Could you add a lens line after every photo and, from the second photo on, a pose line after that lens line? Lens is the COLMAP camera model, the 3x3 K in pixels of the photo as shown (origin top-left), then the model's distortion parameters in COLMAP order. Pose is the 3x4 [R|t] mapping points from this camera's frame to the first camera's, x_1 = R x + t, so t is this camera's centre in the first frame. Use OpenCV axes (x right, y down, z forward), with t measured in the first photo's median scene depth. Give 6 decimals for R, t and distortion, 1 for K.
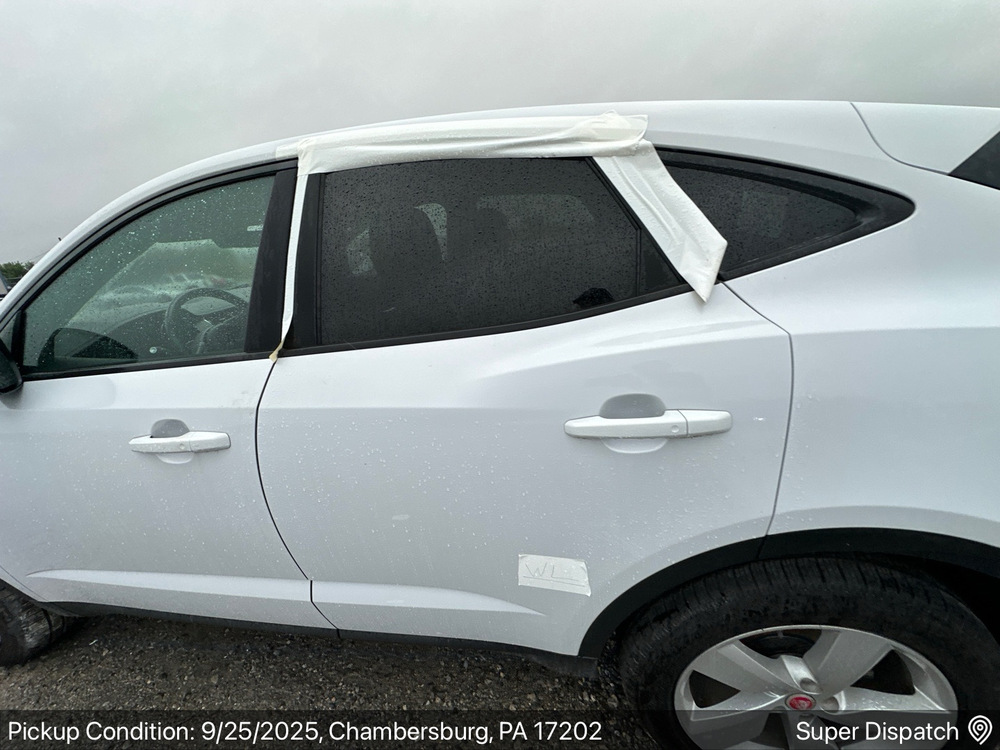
lens RADIAL K [[405.0, 0, 503.8], [0, 405.0, 371.6], [0, 0, 1]] dist [-0.003595, 0.000163]
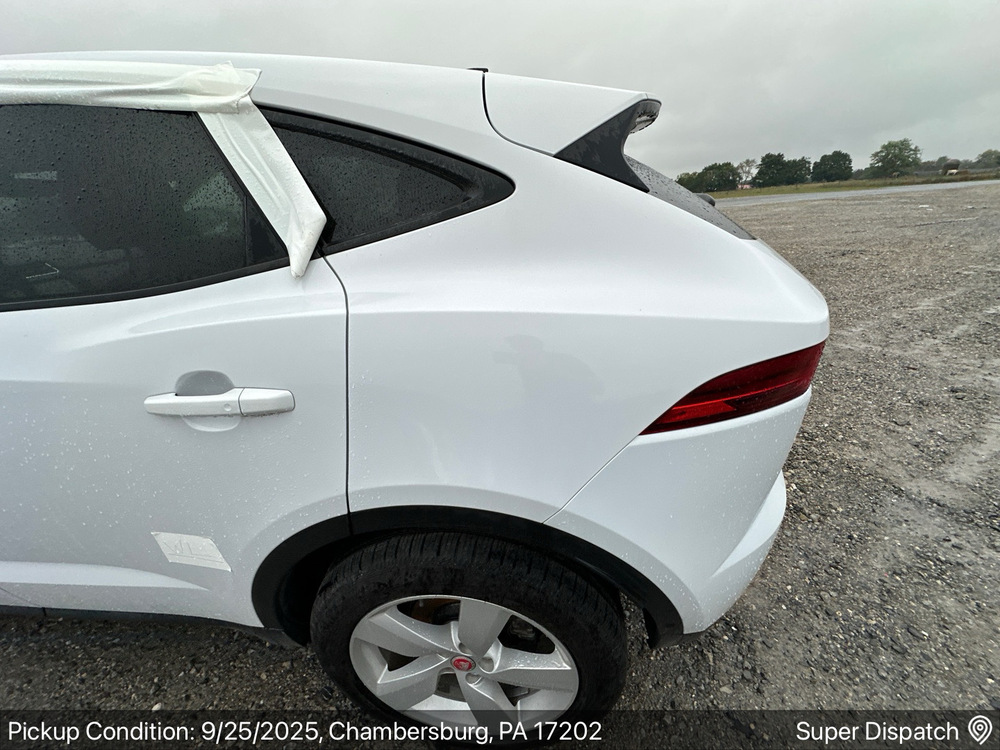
lens RADIAL K [[405.0, 0, 501.7], [0, 405.0, 373.4], [0, 0, 1]] dist [-0.003595, 0.000163]
pose [[0.995871, 0.019376, 0.088686, 0.848182], [-0.025585, 0.997260, 0.069412, -0.020665], [-0.087098, -0.071395, 0.993638, -0.013656]]
